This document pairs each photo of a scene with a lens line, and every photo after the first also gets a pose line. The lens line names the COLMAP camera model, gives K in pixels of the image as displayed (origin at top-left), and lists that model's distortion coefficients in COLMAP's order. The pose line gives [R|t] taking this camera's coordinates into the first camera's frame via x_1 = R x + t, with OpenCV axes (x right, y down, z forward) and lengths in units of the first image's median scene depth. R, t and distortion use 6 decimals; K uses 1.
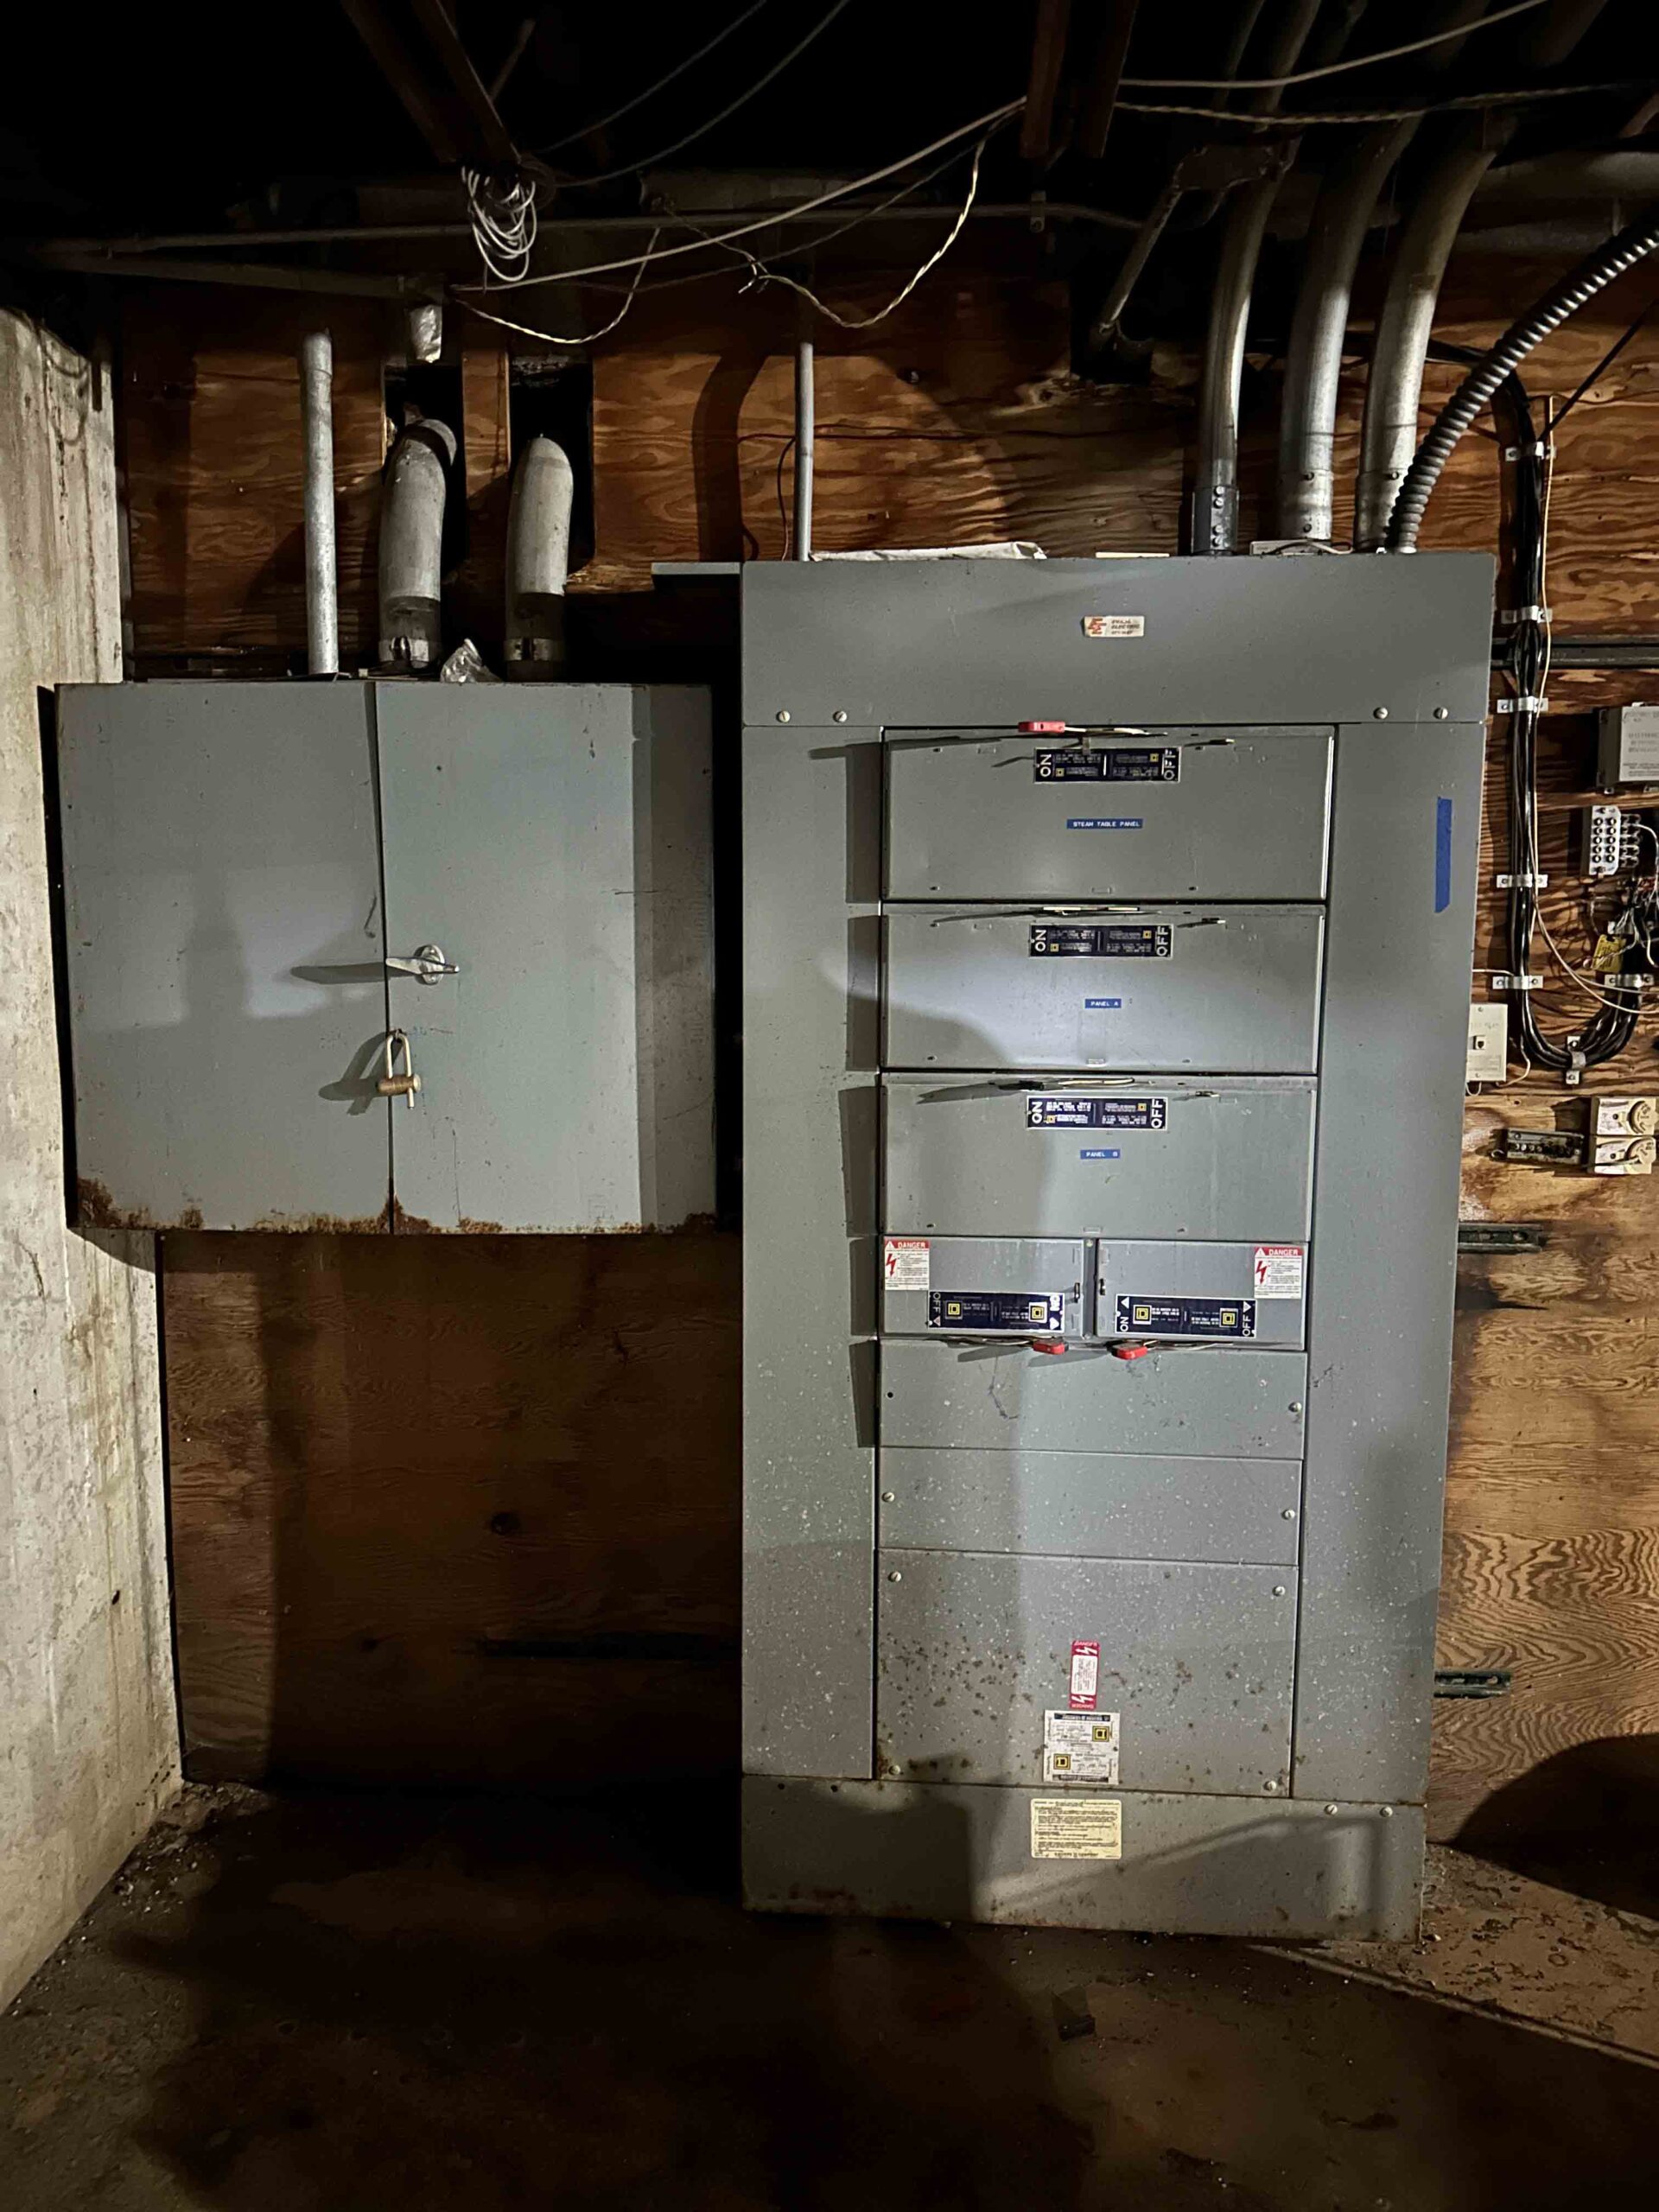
lens RADIAL K [[1572.1, 0, 833.6], [0, 1572.1, 1037.2], [0, 0, 1]] dist [0.099678, -0.051125]
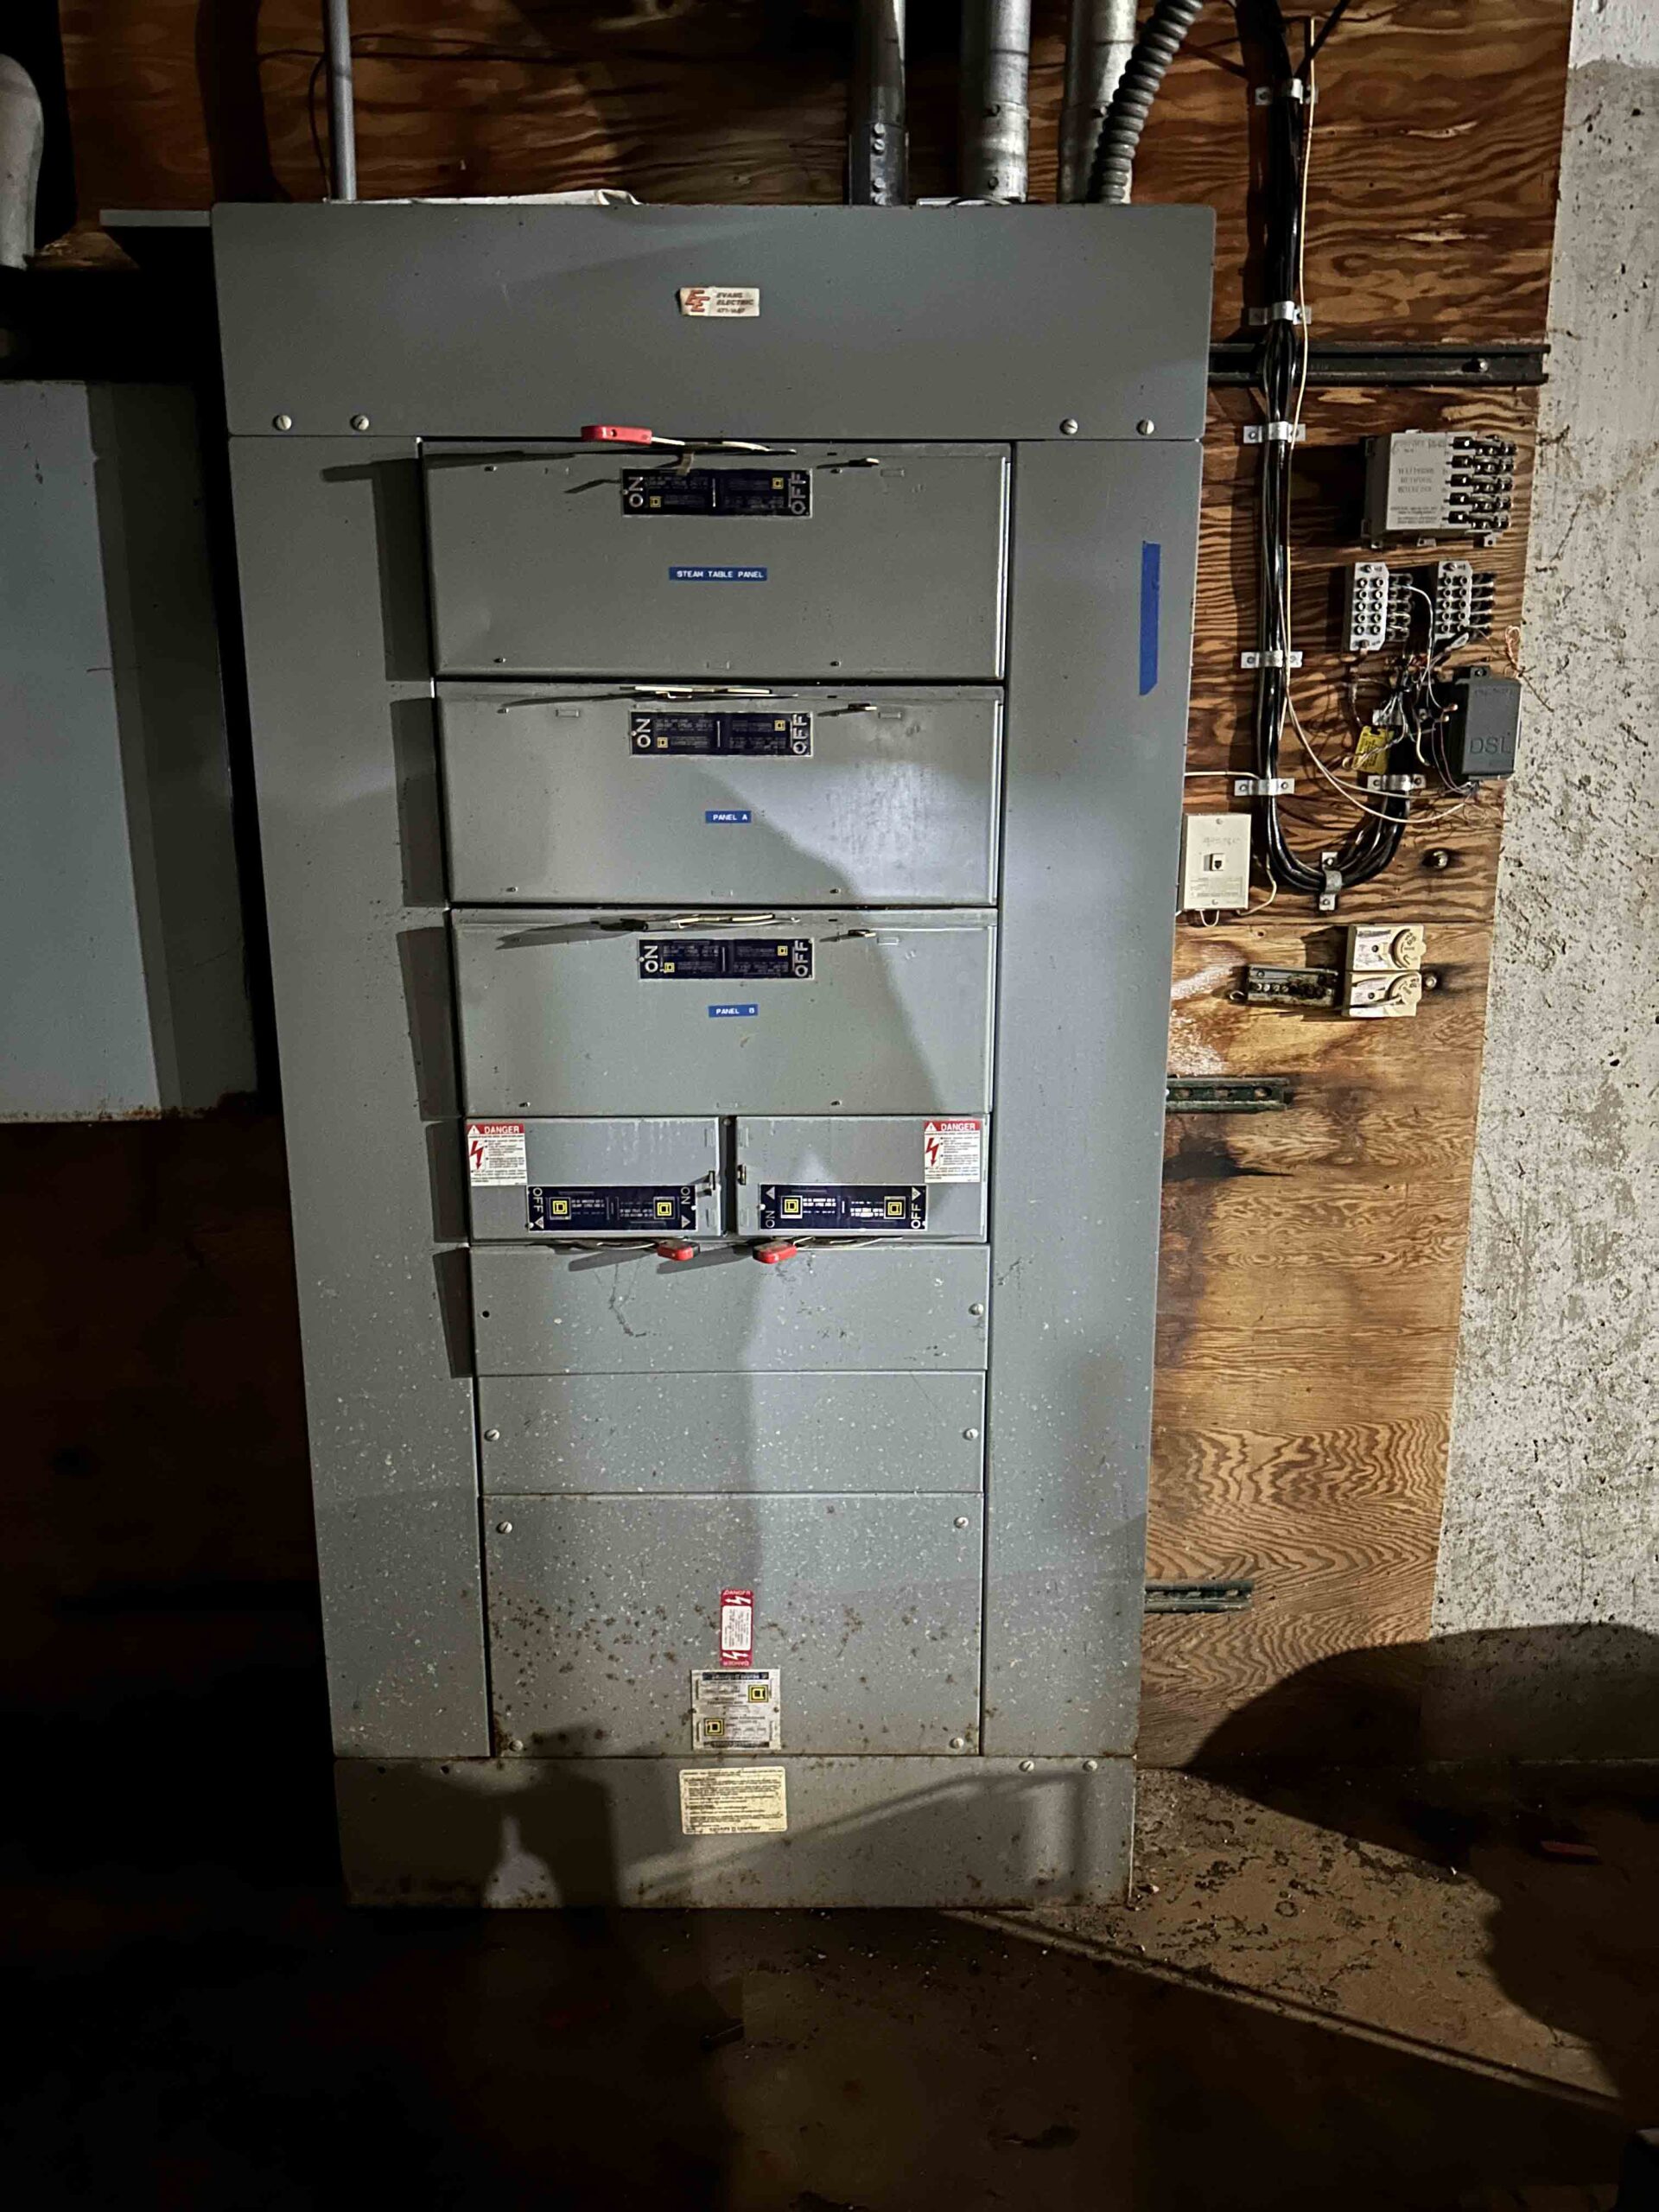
lens RADIAL K [[1541.5, 0, 827.2], [0, 1541.5, 1008.9], [0, 0, 1]] dist [0.087954, -0.053764]
pose [[0.998496, -0.017611, 0.051917, 0.163288], [0.012817, 0.995743, 0.091282, 0.003571], [-0.053303, -0.090479, 0.994471, 0.213059]]
